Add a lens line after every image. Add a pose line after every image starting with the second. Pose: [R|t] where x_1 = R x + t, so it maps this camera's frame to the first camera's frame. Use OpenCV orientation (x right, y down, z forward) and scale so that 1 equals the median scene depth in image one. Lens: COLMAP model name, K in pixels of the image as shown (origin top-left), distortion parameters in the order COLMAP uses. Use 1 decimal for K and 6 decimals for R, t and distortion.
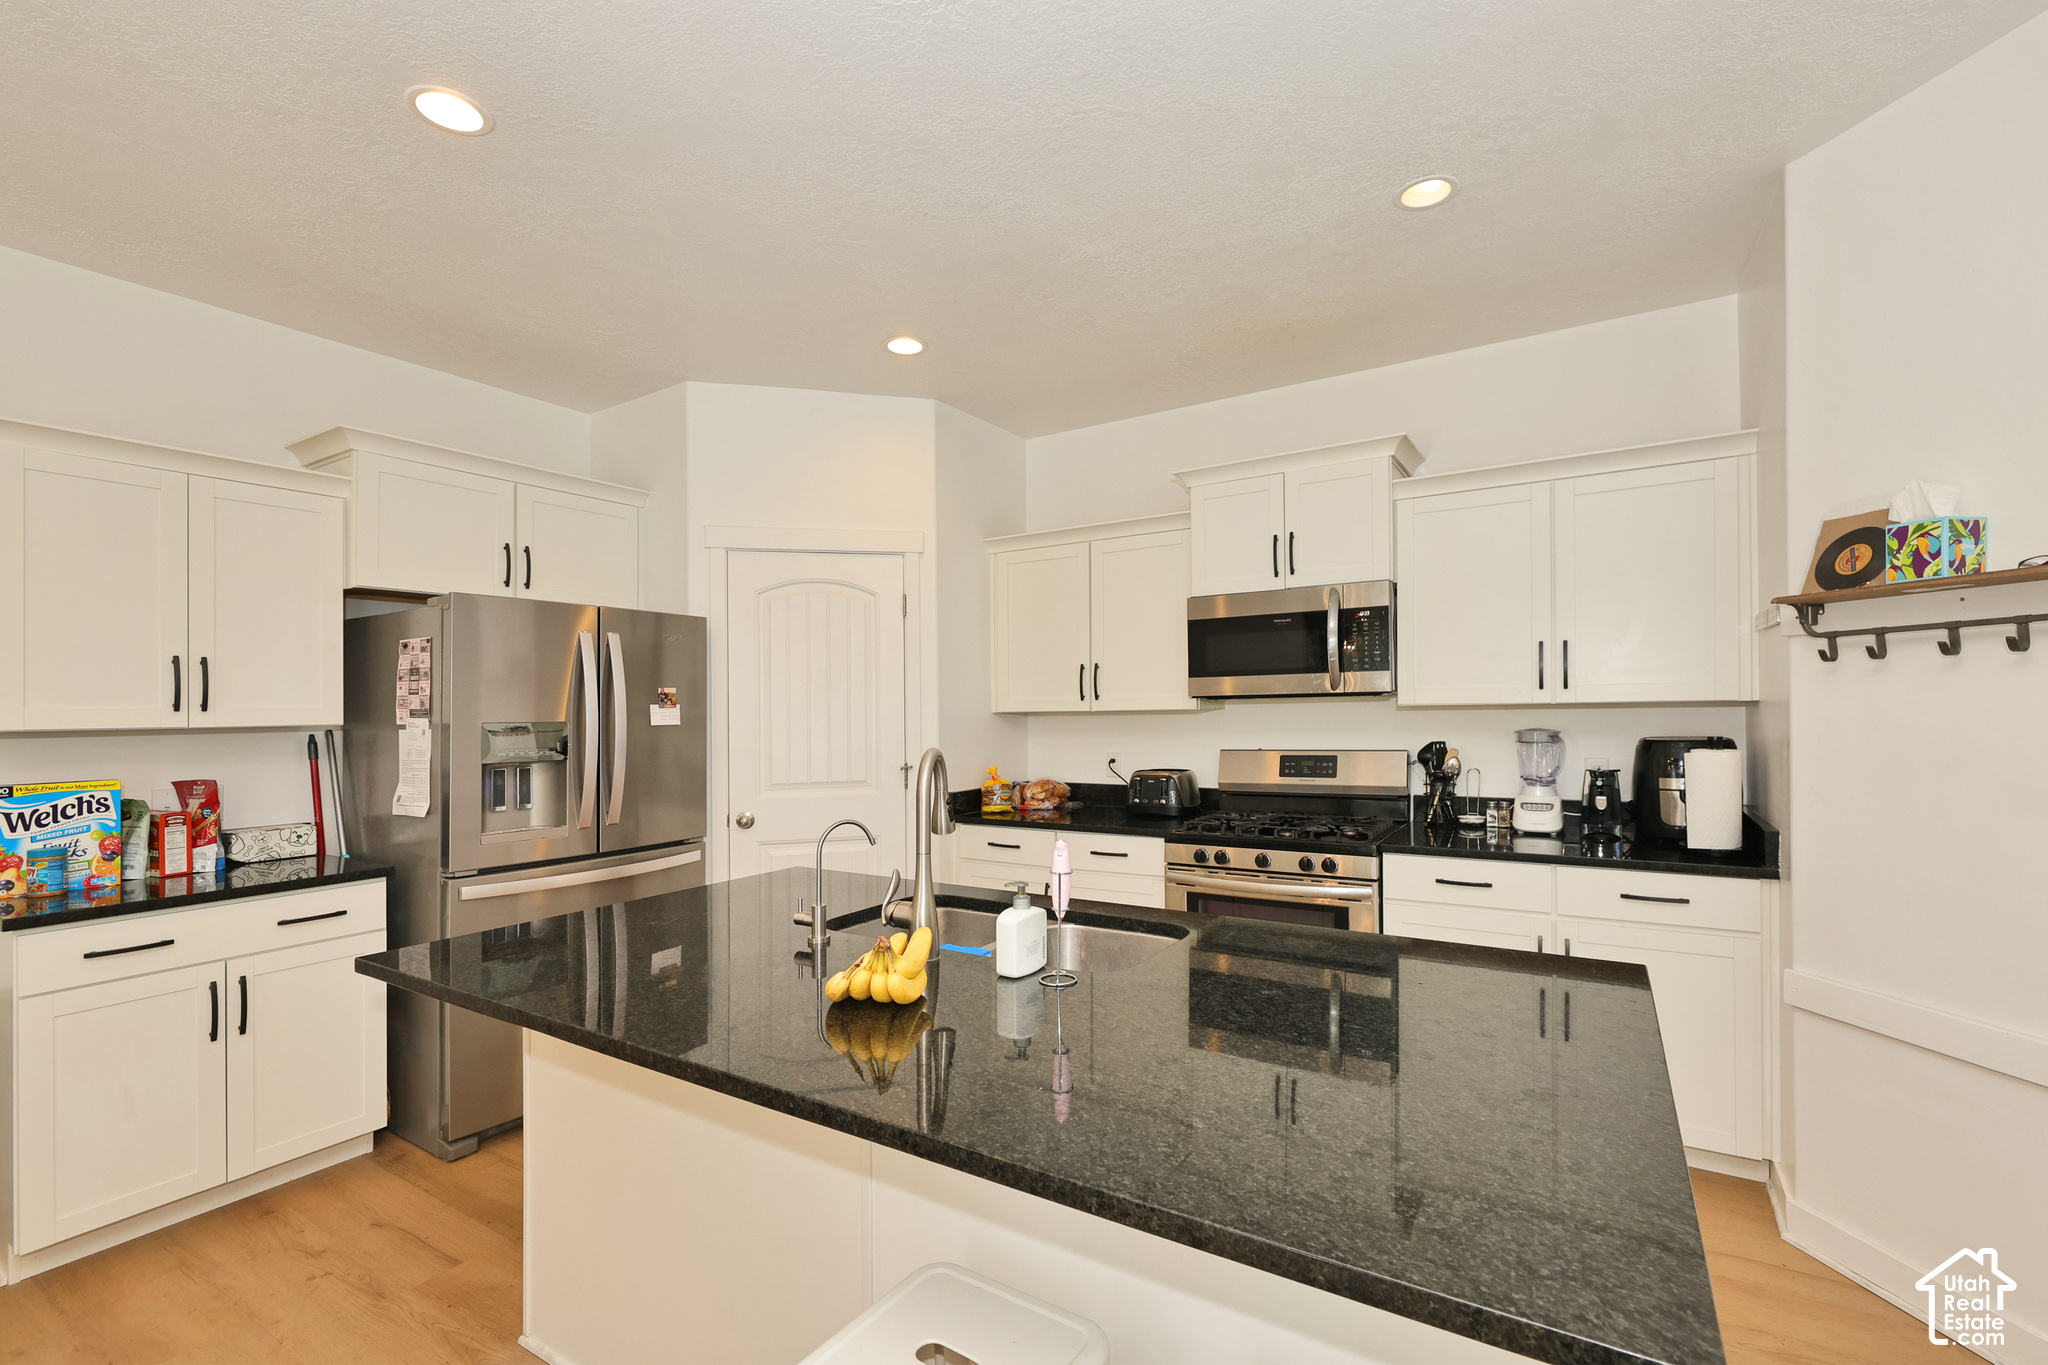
lens RADIAL K [[850.5, 0, 1085.3], [0, 850.5, 712.2], [0, 0, 1]] dist [-0.001164, -0.000191]
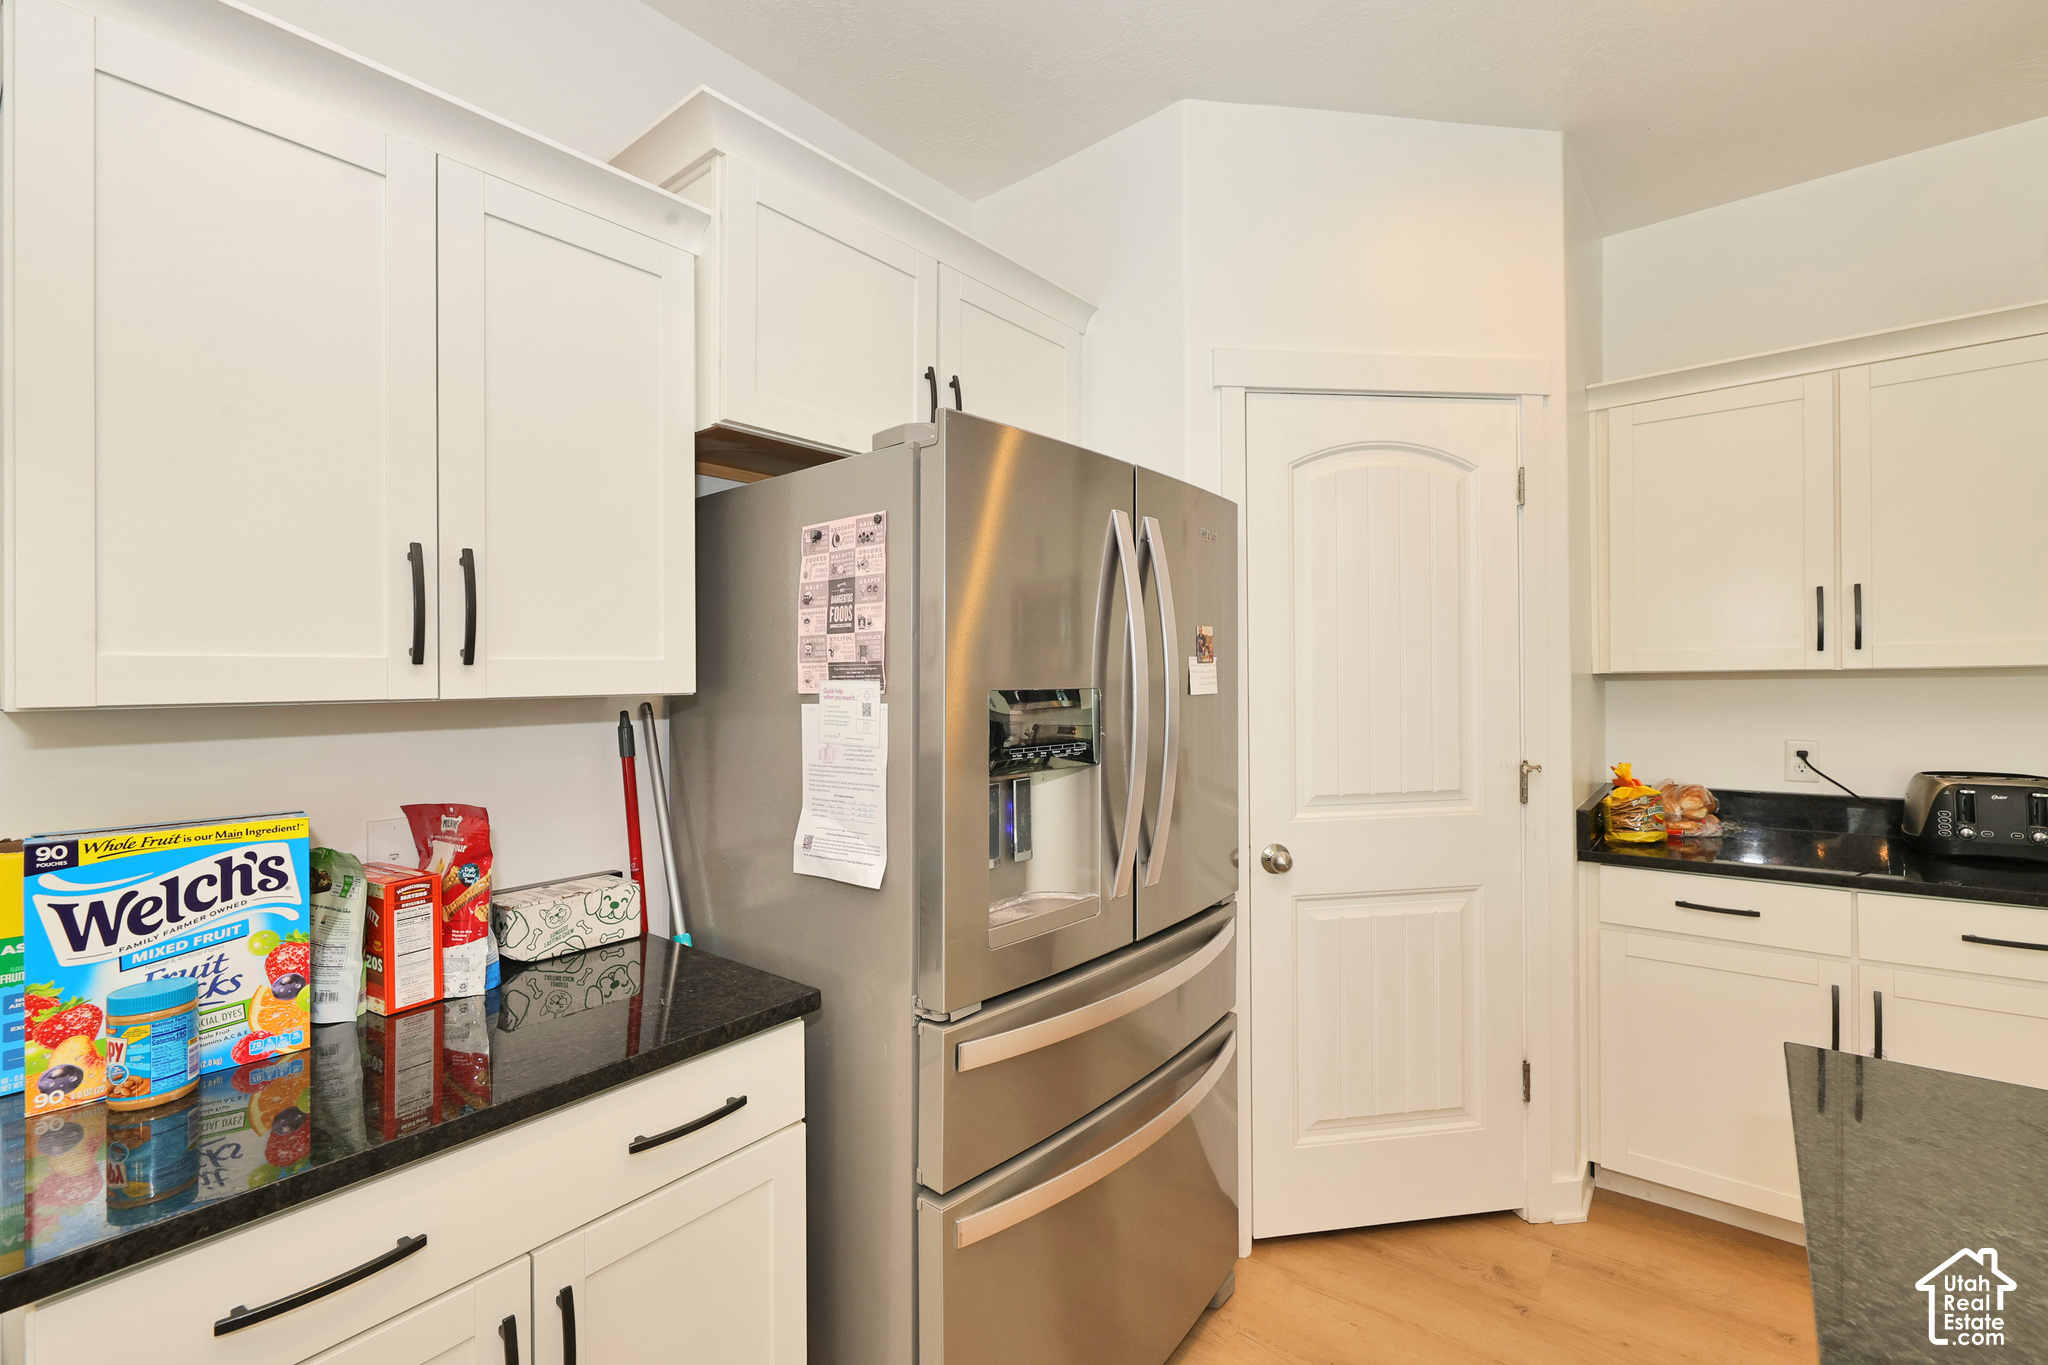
lens RADIAL K [[850.5, 0, 1086.8], [0, 850.5, 683.8], [0, 0, 1]] dist [-0.001164, -0.000191]
pose [[0.992715, -0.000955, -0.120482, -0.596744], [0.001477, 0.999990, 0.004250, 0.007130], [0.120476, -0.004397, 0.992706, 0.535078]]
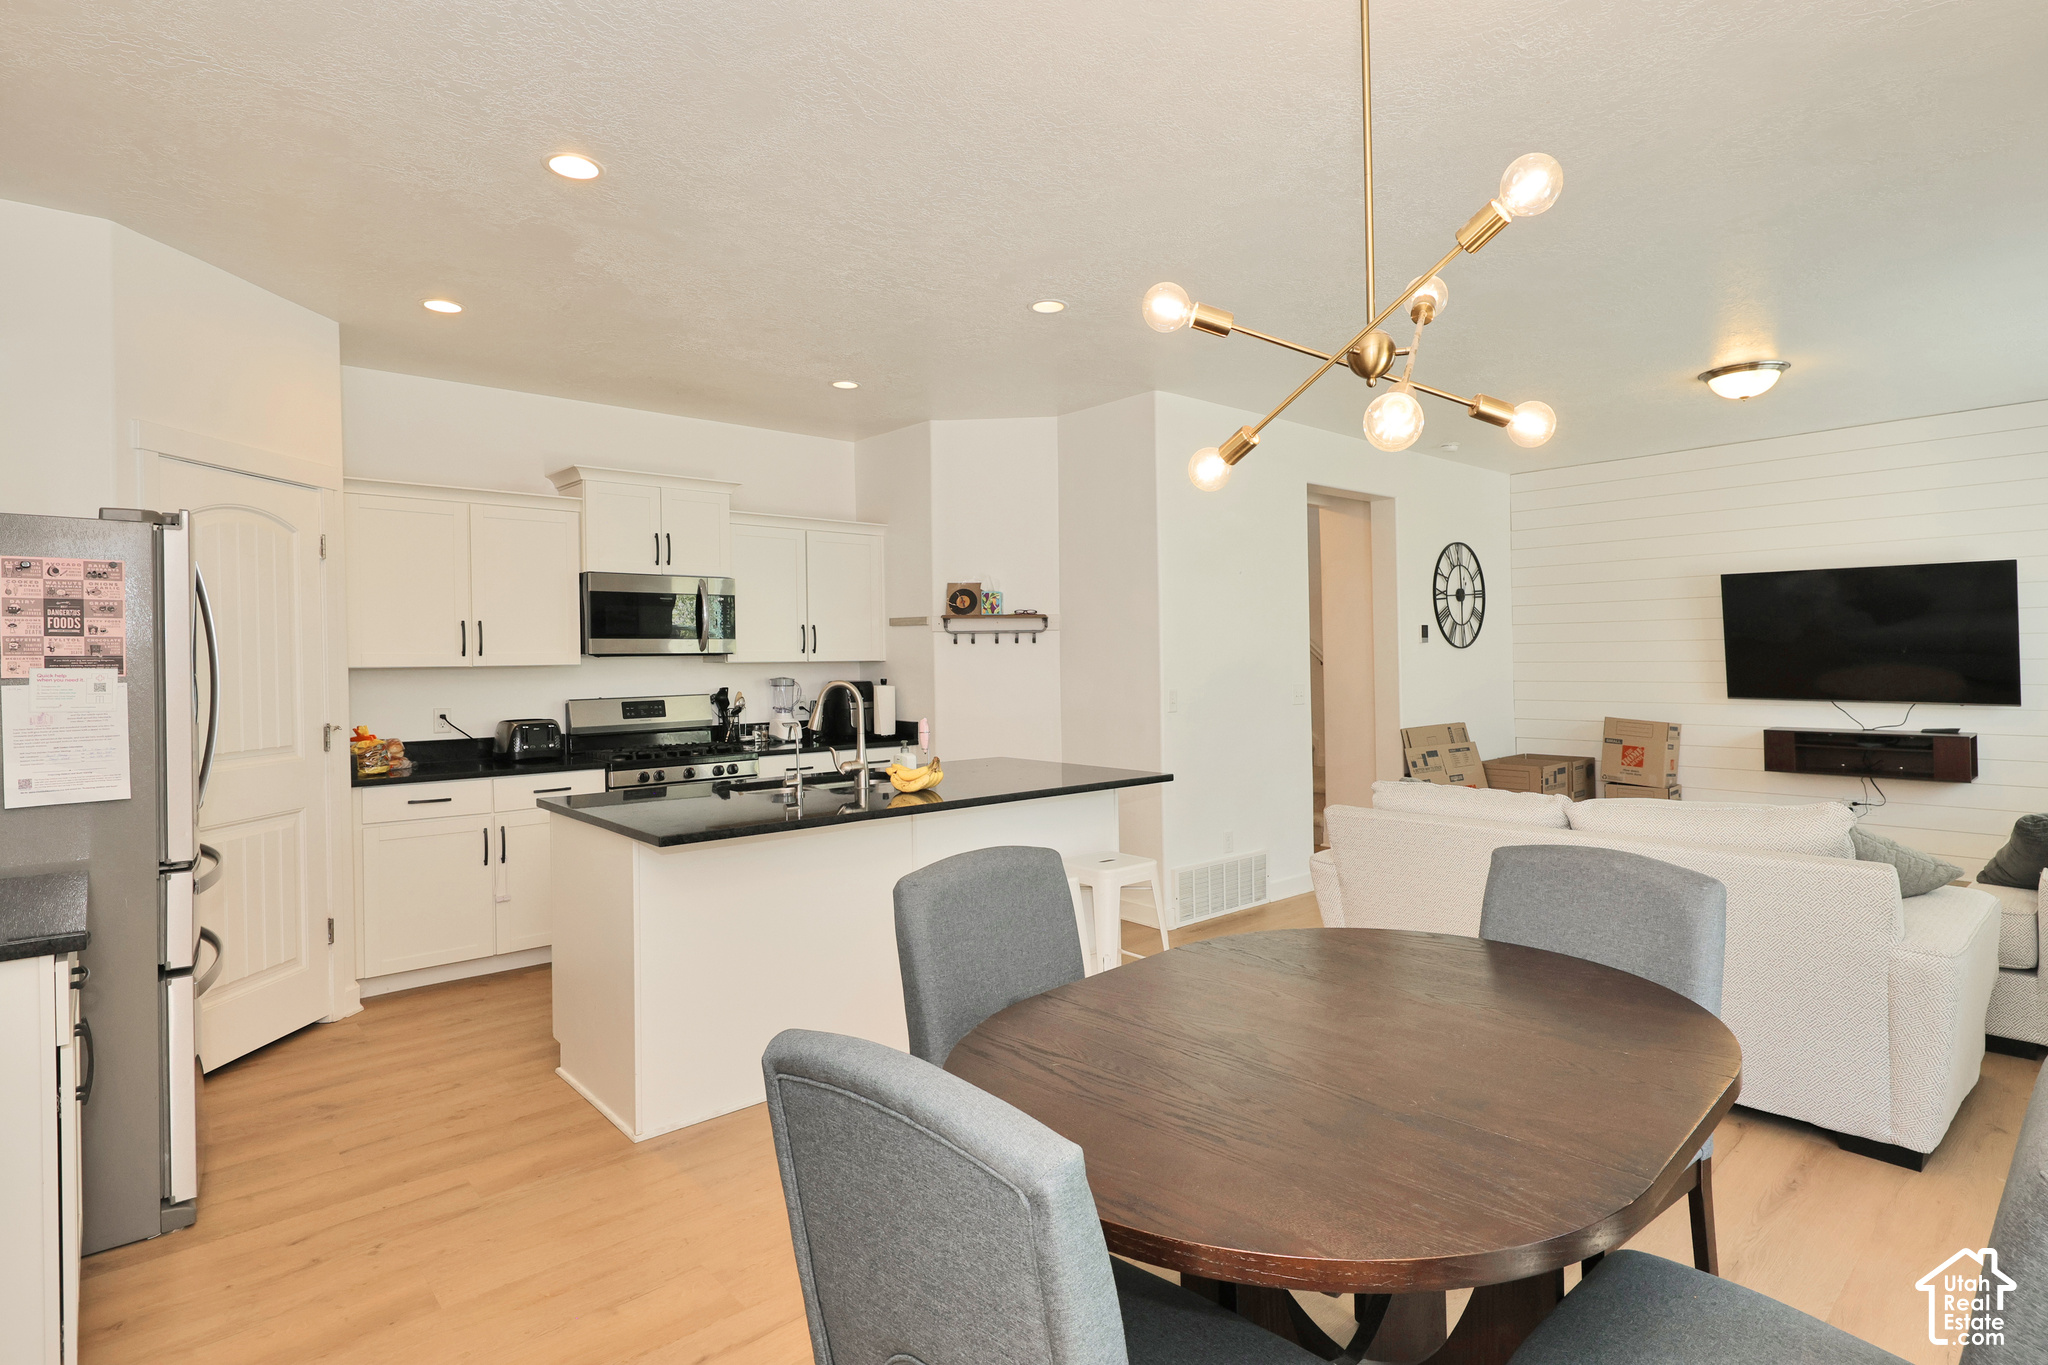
lens RADIAL K [[1028.6, 0, 1007.3], [0, 1028.6, 673.7], [0, 0, 1]] dist [0.019323, 0.000305]
pose [[0.322727, -0.002698, 0.946488, -1.386482], [0.008511, 0.999964, -0.000052, 0.018615], [-0.946454, 0.008072, 0.322738, -0.041580]]
